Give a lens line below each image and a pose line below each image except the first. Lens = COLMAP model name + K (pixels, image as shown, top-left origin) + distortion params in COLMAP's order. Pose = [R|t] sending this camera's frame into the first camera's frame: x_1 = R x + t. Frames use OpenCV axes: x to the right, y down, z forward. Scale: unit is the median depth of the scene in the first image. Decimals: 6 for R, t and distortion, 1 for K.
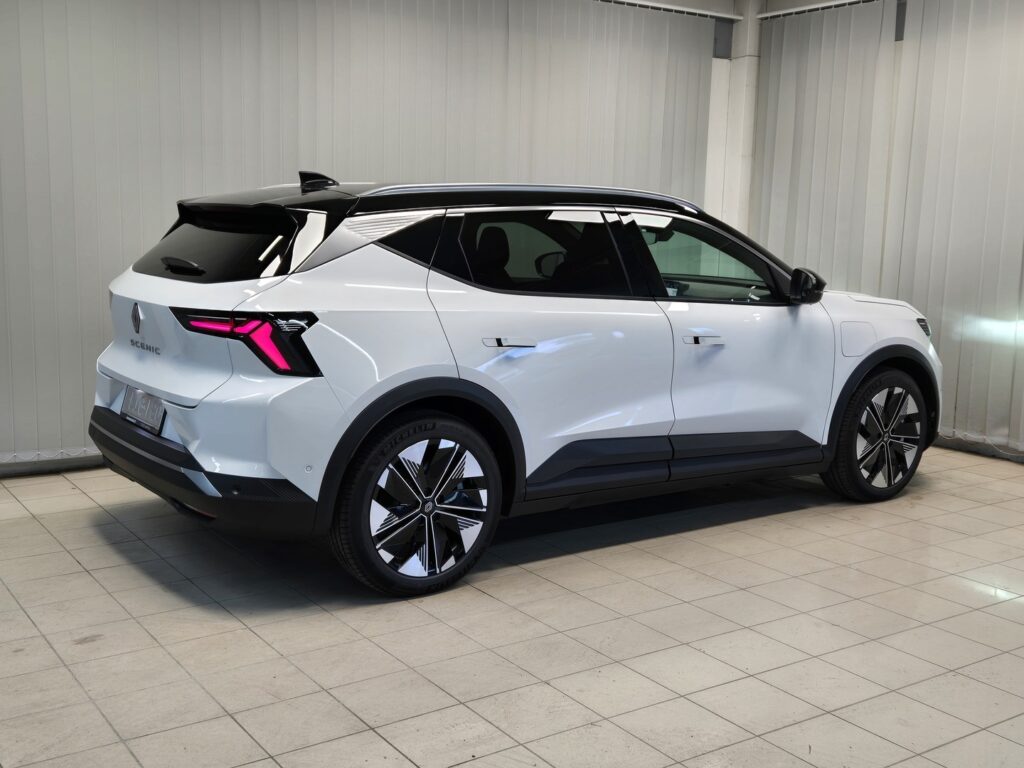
lens RADIAL K [[1150.8, 0, 512.0], [0, 1150.8, 384.0], [0, 0, 1]] dist [0.014617, 0.008676]
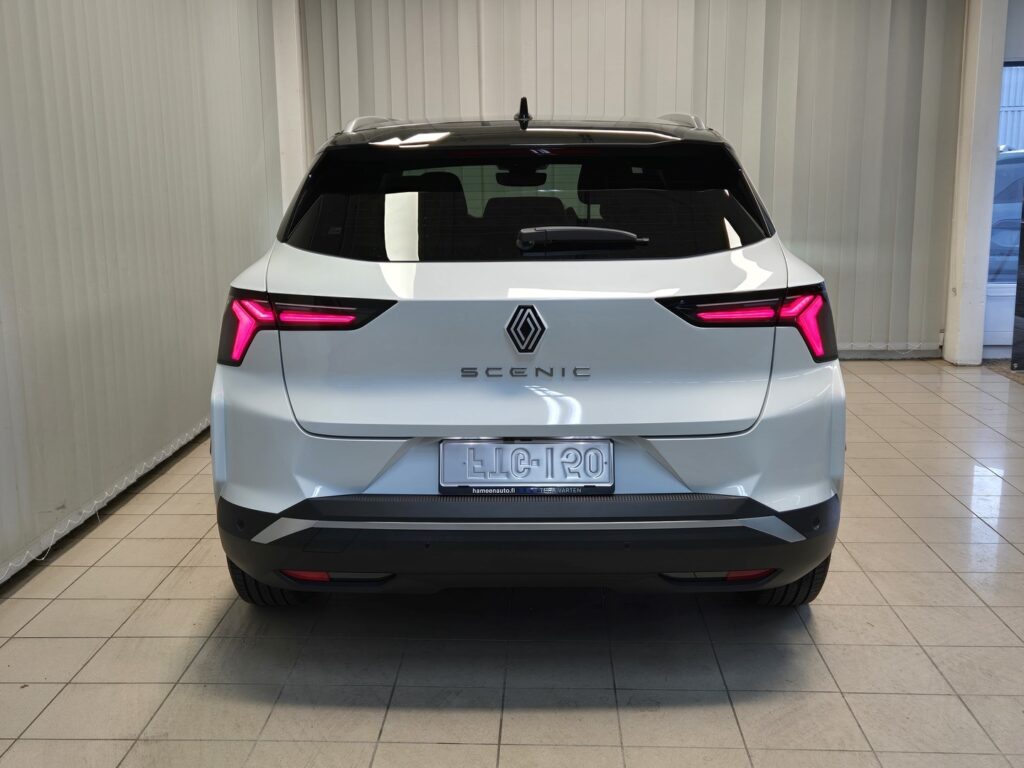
lens RADIAL K [[1150.8, 0, 512.0], [0, 1150.8, 384.0], [0, 0, 1]] dist [0.014617, 0.008676]
pose [[0.599489, -0.182558, 0.779285, -0.896038], [0.146605, 0.982214, 0.117316, -0.110838], [-0.786841, 0.043918, 0.615591, 0.666847]]
